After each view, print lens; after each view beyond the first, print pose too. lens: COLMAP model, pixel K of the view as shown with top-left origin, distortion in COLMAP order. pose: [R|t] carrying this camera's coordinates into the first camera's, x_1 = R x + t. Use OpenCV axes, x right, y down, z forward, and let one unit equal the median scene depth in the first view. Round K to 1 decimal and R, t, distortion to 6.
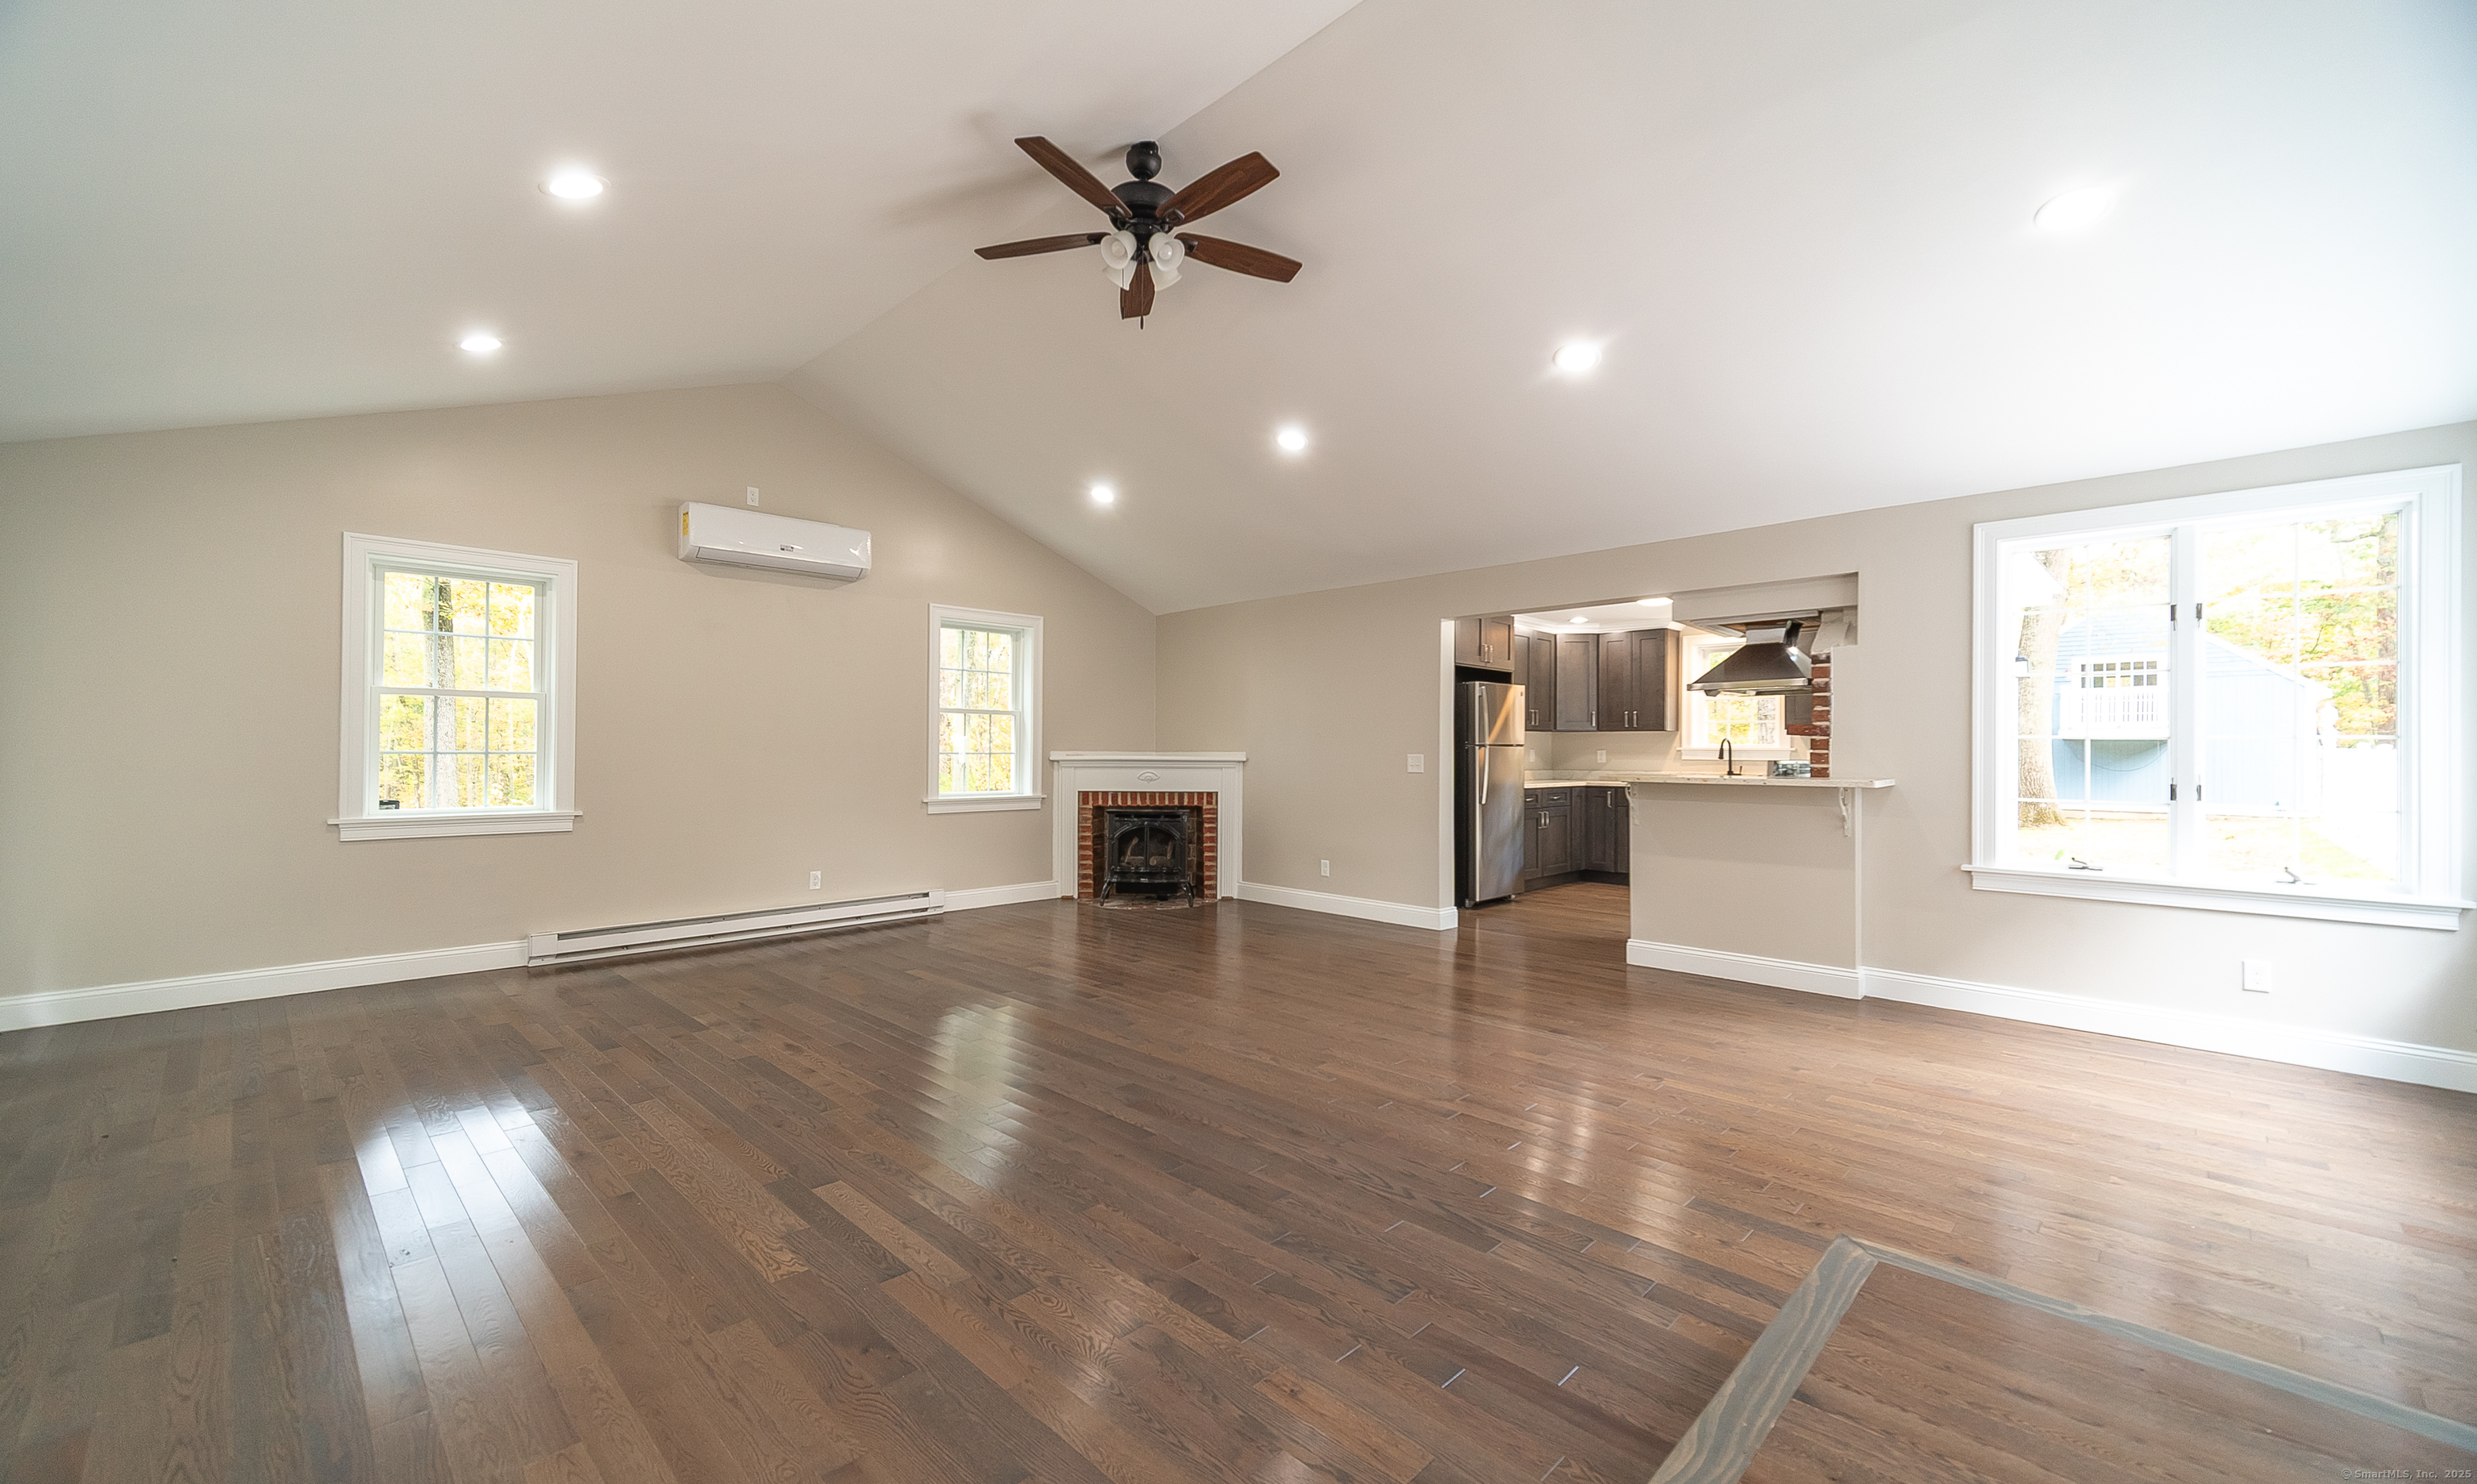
lens RADIAL K [[980.8, 0, 1241.8], [0, 980.8, 745.8], [0, 0, 1]] dist [-0.000608, -0.000013]
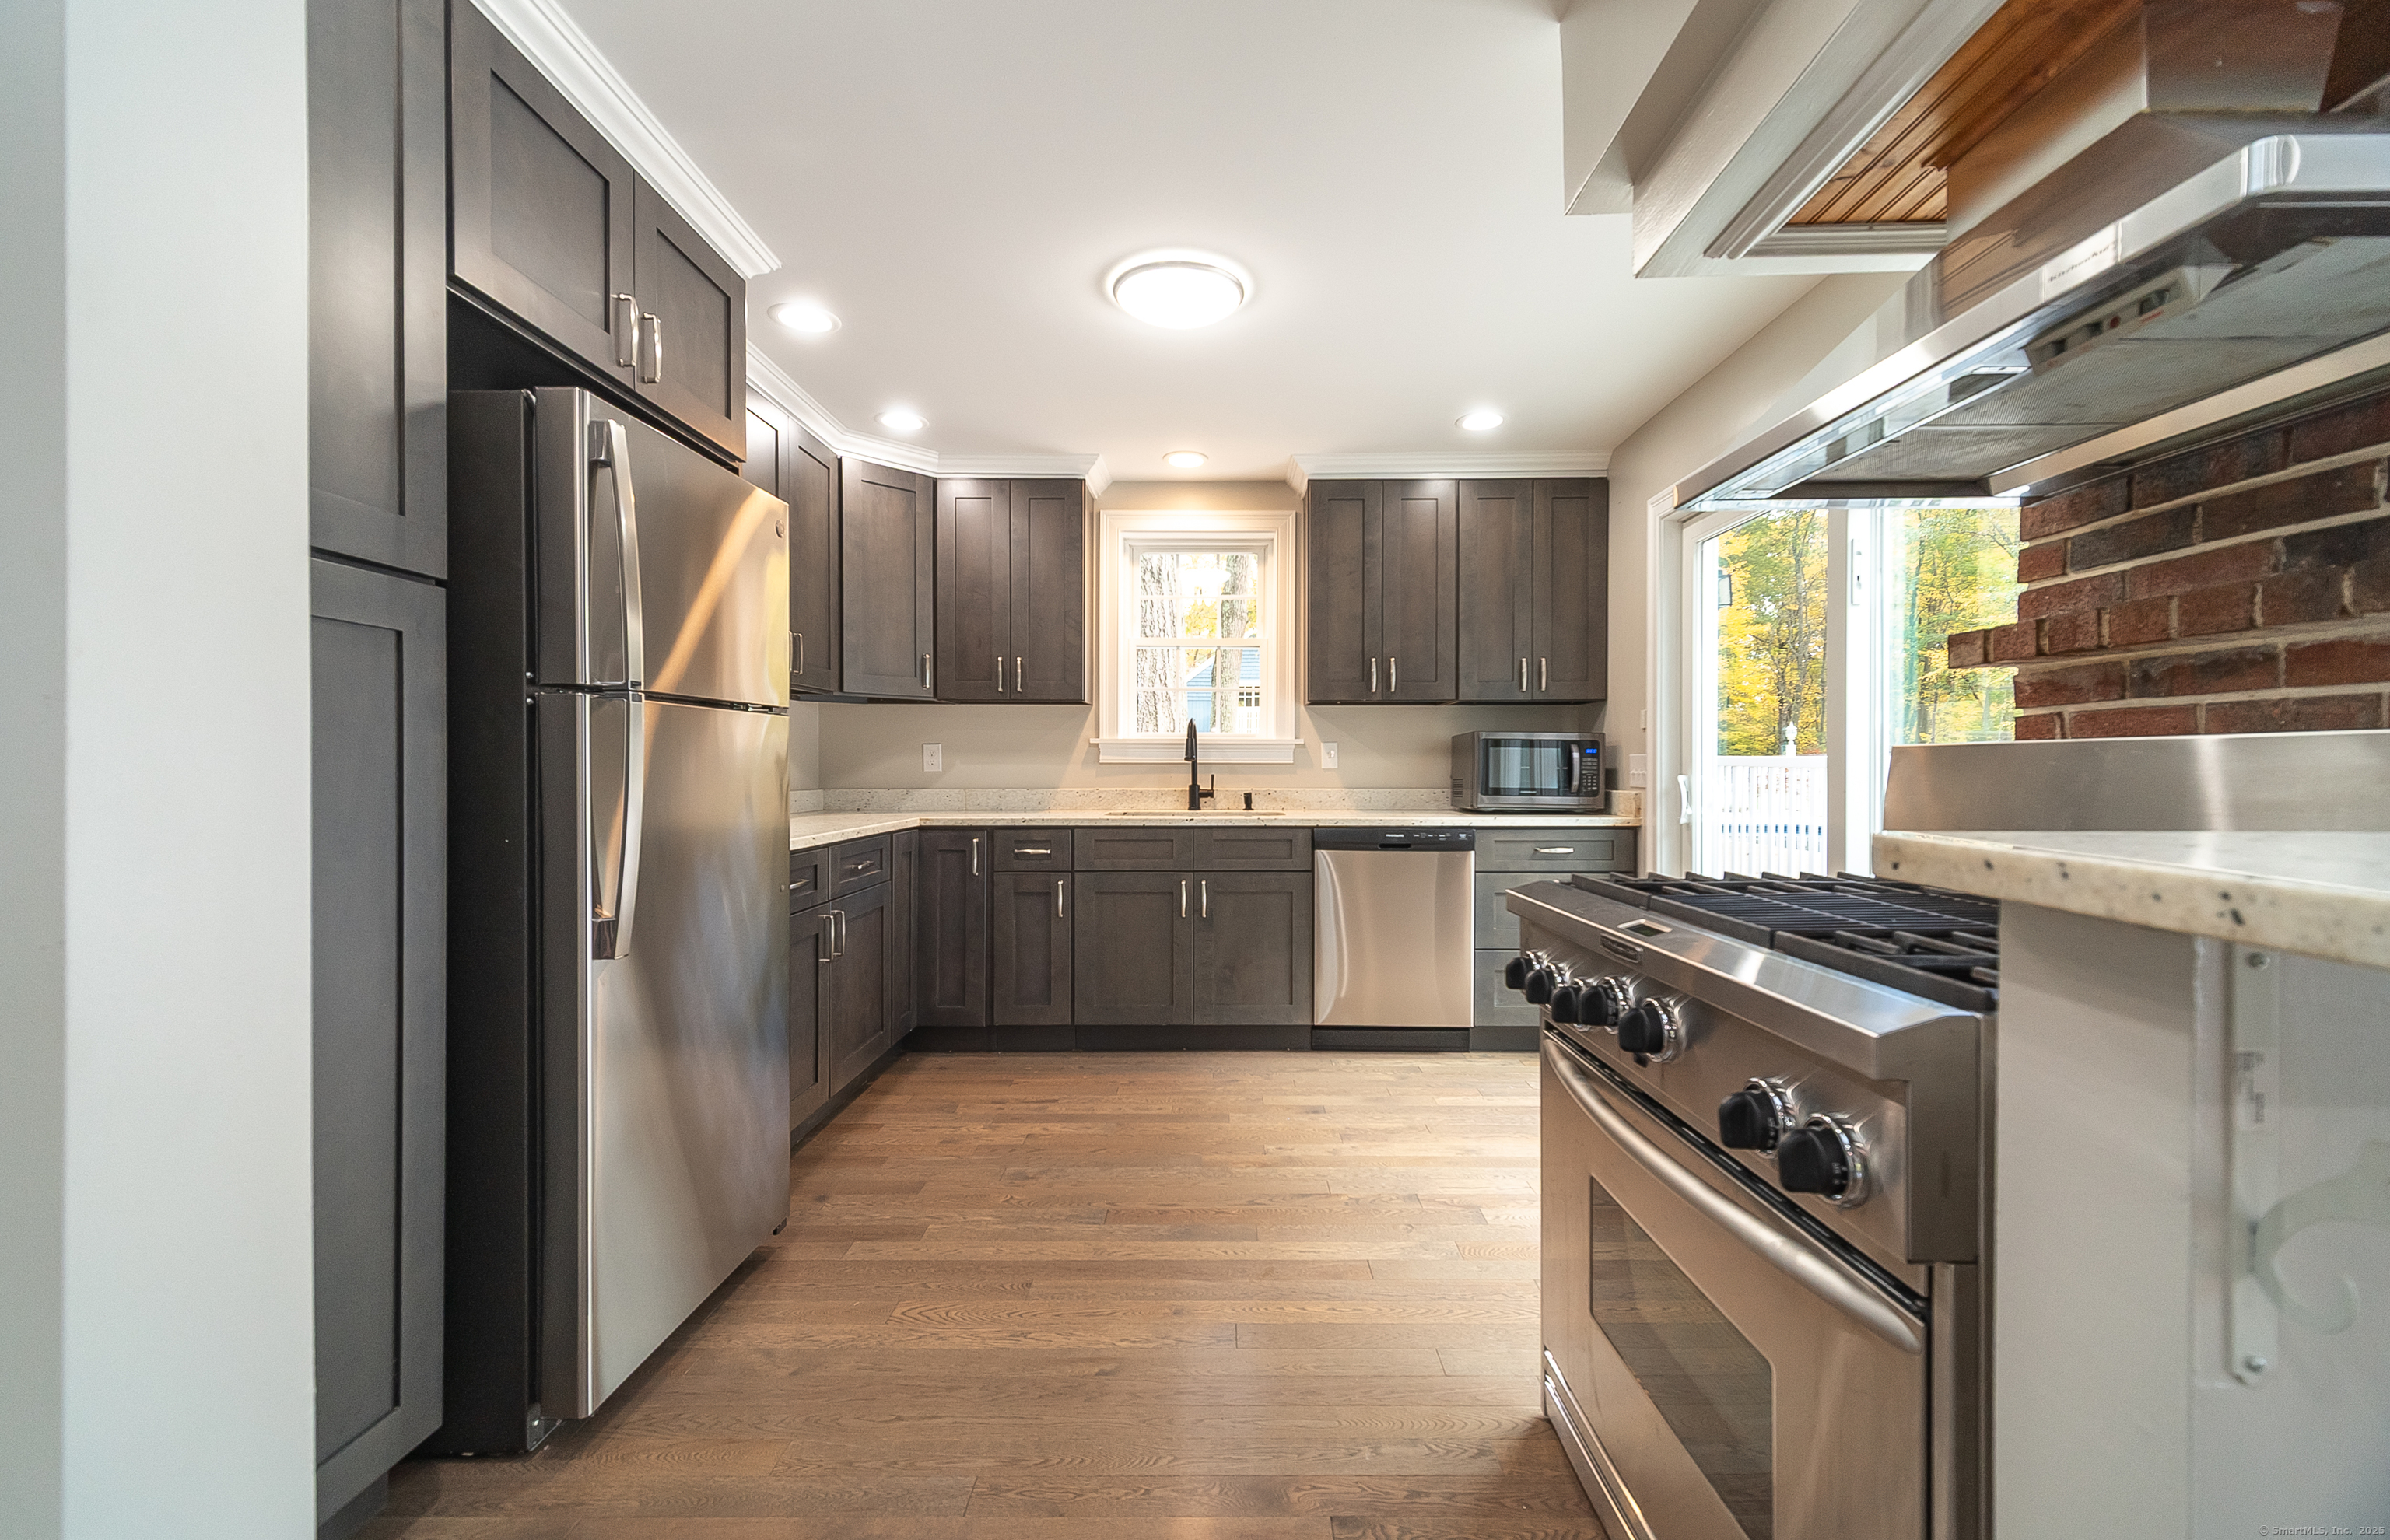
lens RADIAL K [[970.8, 0, 1205.8], [0, 970.8, 764.4], [0, 0, 1]] dist [0.001607, -0.000012]
pose [[0.731706, -0.006953, 0.681585, 0.159819], [0.002281, 0.999967, 0.007752, 0.011378], [-0.681616, -0.004118, 0.731698, 0.619697]]
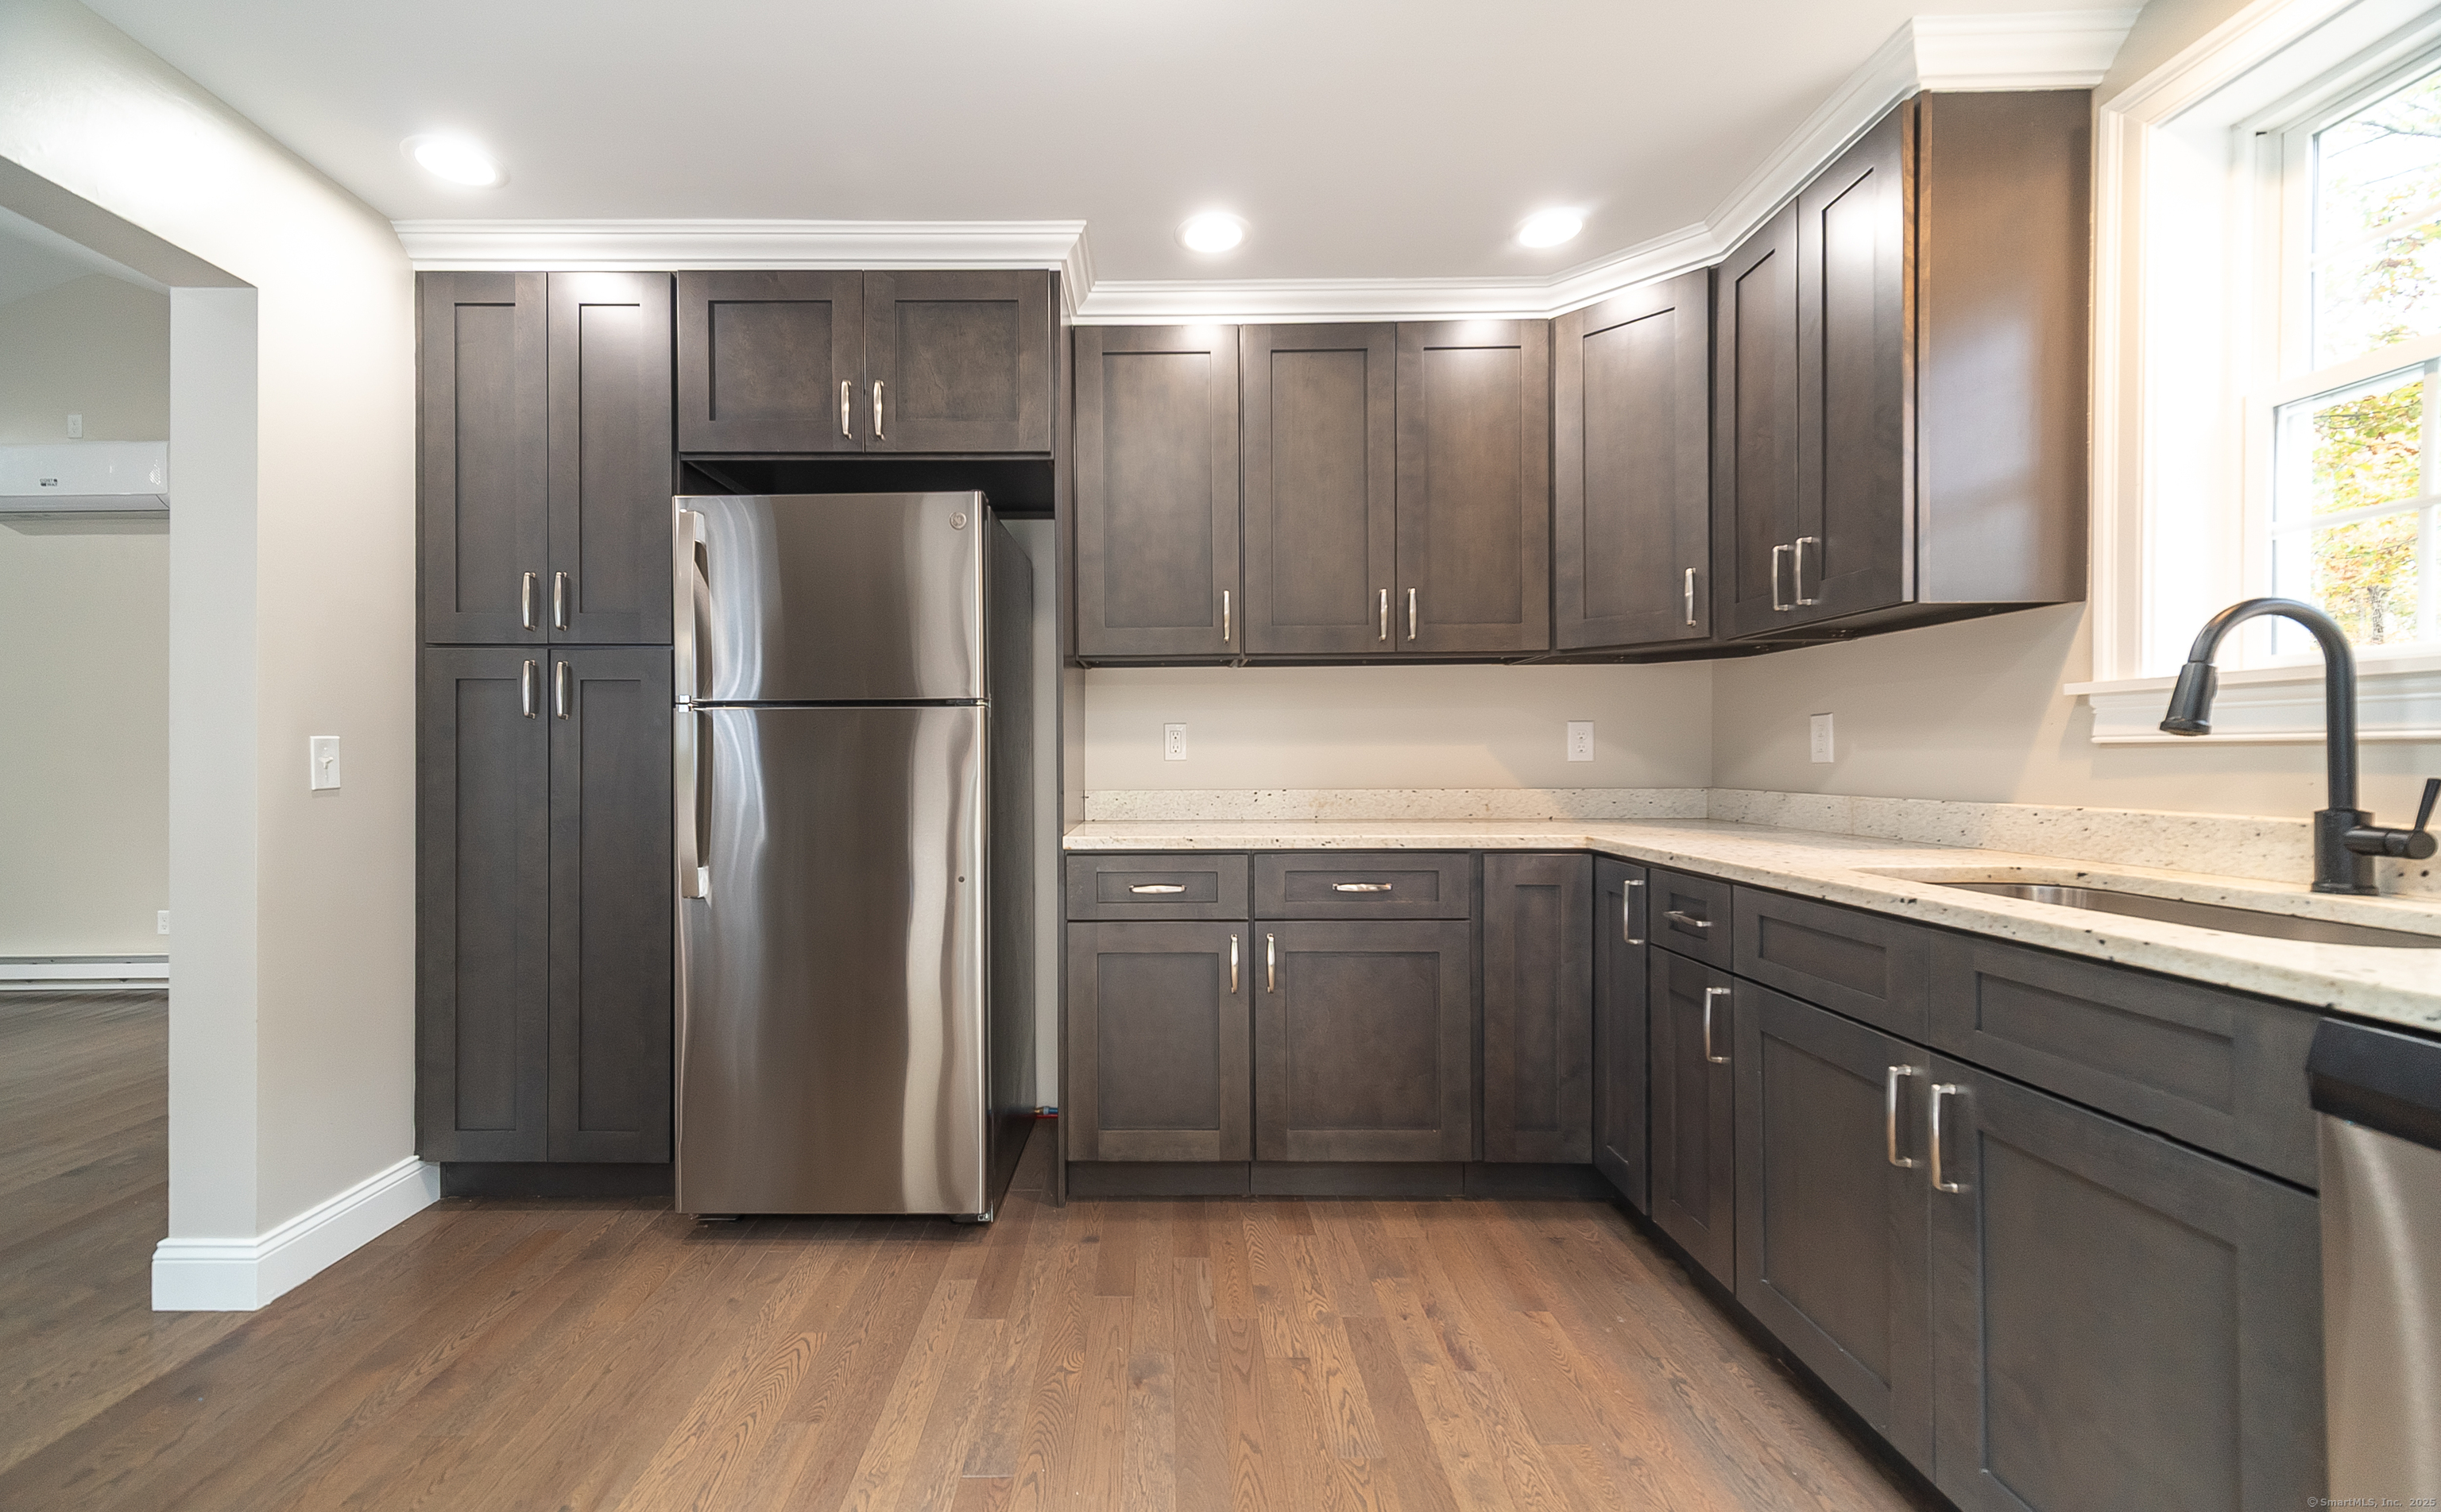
lens RADIAL K [[1004.8, 0, 1219.8], [0, 1004.8, 758.4], [0, 0, 1]] dist [0.002983, 0.000085]
pose [[0.690151, -0.009485, -0.723603, 0.481980], [0.011140, 0.999935, -0.002481, 0.015802], [0.723579, -0.006349, 0.690212, 0.746987]]
